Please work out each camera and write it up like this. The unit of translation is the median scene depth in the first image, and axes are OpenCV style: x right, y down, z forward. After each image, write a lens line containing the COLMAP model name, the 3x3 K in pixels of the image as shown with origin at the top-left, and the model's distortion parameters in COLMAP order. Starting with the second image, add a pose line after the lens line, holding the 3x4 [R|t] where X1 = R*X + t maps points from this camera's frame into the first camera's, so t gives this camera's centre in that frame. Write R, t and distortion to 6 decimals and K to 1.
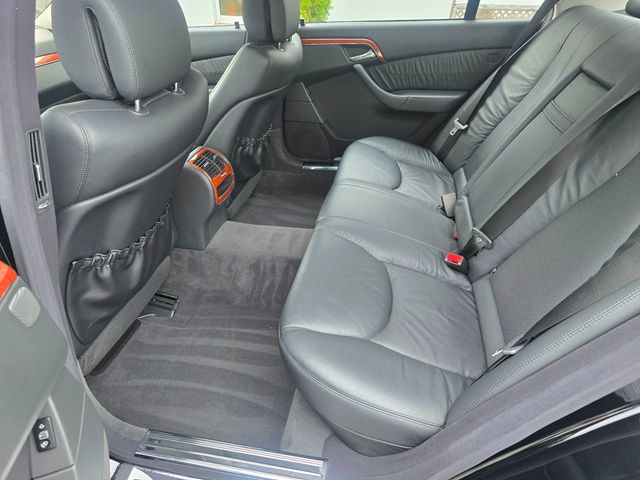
lens RADIAL K [[424.0, 0, 319.5], [0, 424.0, 253.4], [0, 0, 1]] dist [0.072852, -0.063072]
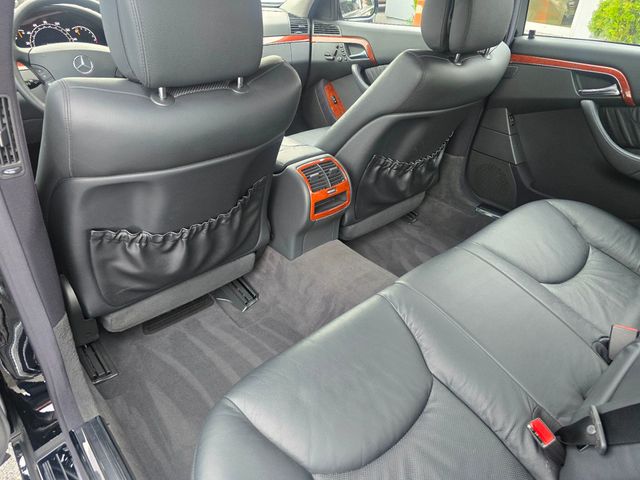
lens RADIAL K [[424.0, 0, 319.5], [0, 424.0, 253.4], [0, 0, 1]] dist [0.072852, -0.063072]
pose [[0.792877, 0.368978, -0.484976, 0.215939], [-0.370501, 0.923745, 0.097078, -0.134123], [0.483814, 0.102713, 0.869123, 0.225251]]
